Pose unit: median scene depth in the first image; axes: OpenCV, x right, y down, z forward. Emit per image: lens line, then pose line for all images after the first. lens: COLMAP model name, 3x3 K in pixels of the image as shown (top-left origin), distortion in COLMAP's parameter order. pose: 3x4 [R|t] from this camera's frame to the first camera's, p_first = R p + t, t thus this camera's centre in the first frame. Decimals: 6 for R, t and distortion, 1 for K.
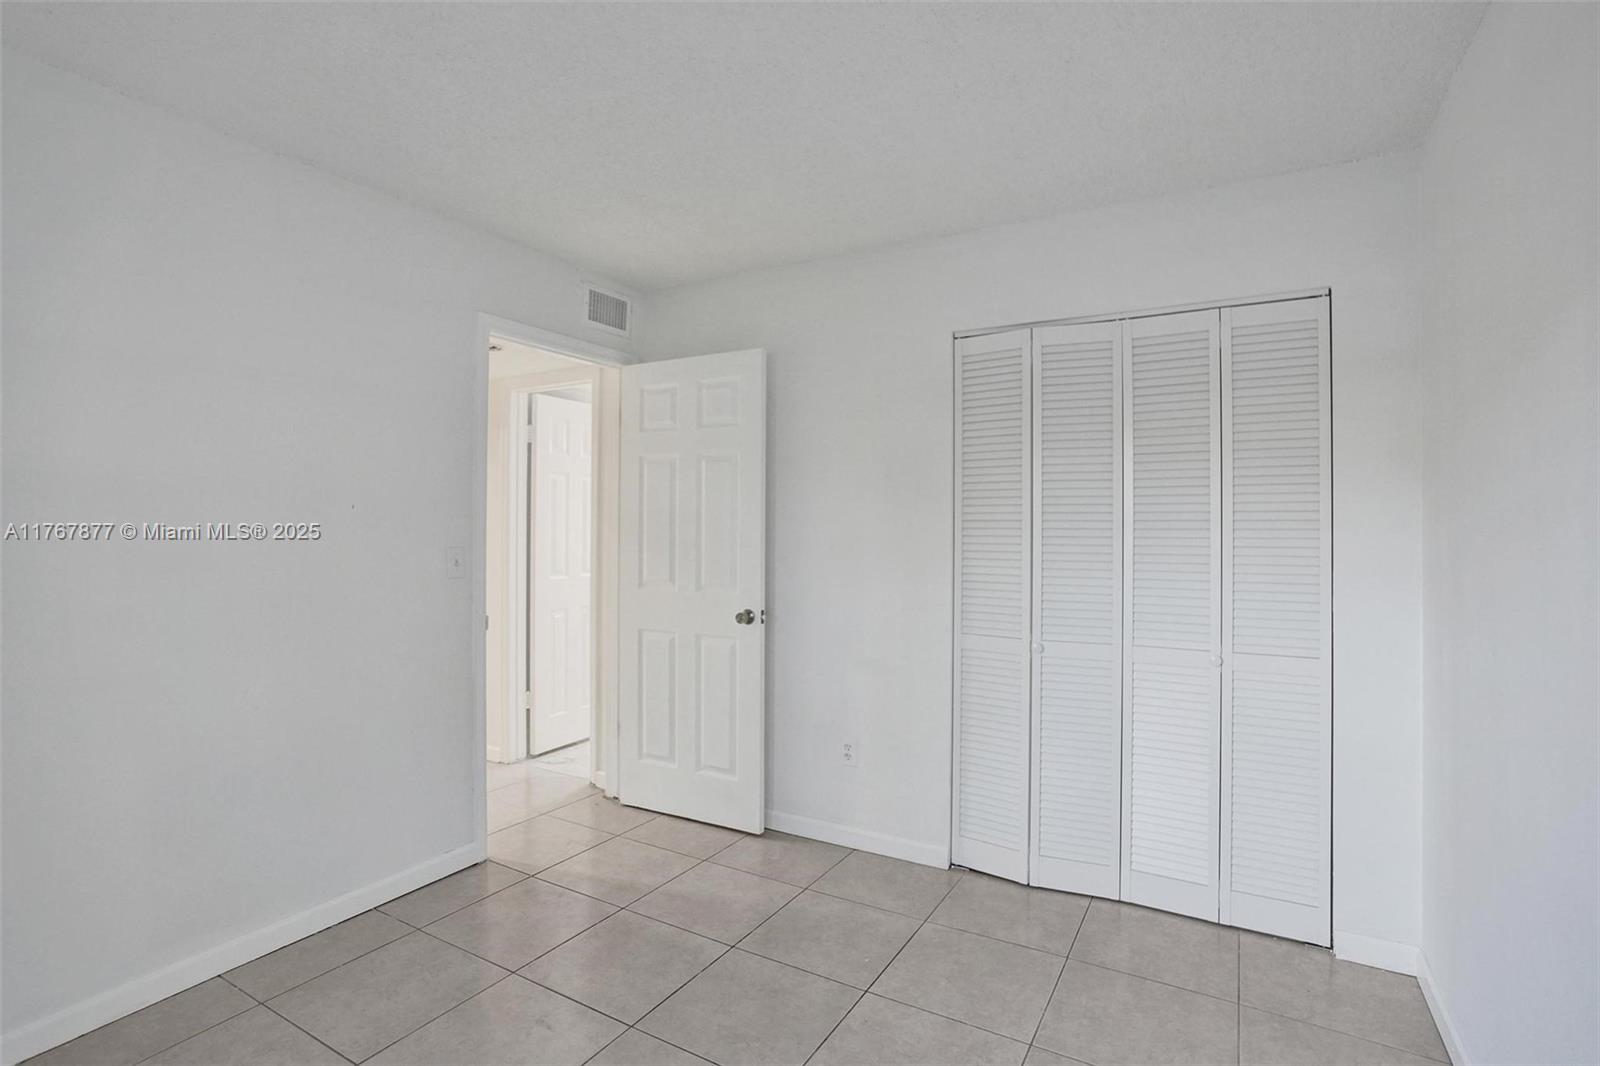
lens RADIAL K [[773.4, 0, 800.0], [0, 773.4, 523.6], [0, 0, 1]] dist [-0.051937, 0.028188]
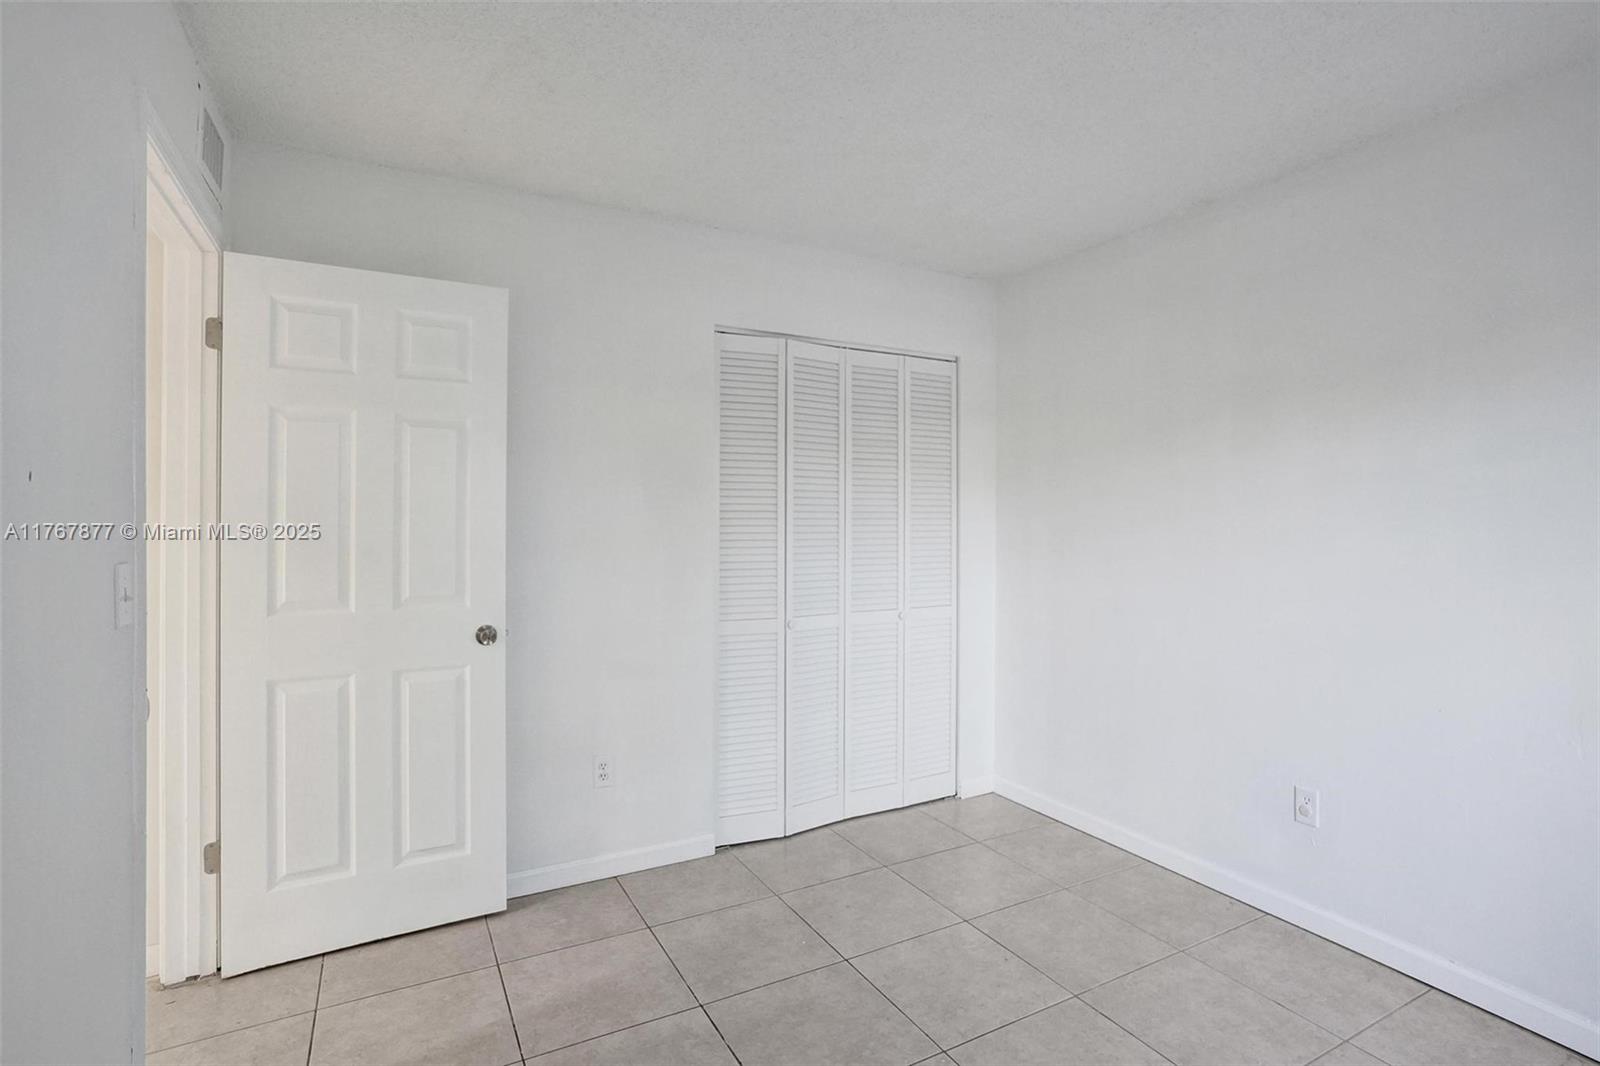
lens RADIAL K [[773.4, 0, 800.0], [0, 773.4, 523.6], [0, 0, 1]] dist [-0.051937, 0.028188]
pose [[0.519398, -0.009012, 0.854485, -0.615763], [-0.000826, 0.999939, 0.011048, 0.001593], [-0.854532, -0.006444, 0.519359, 0.377289]]
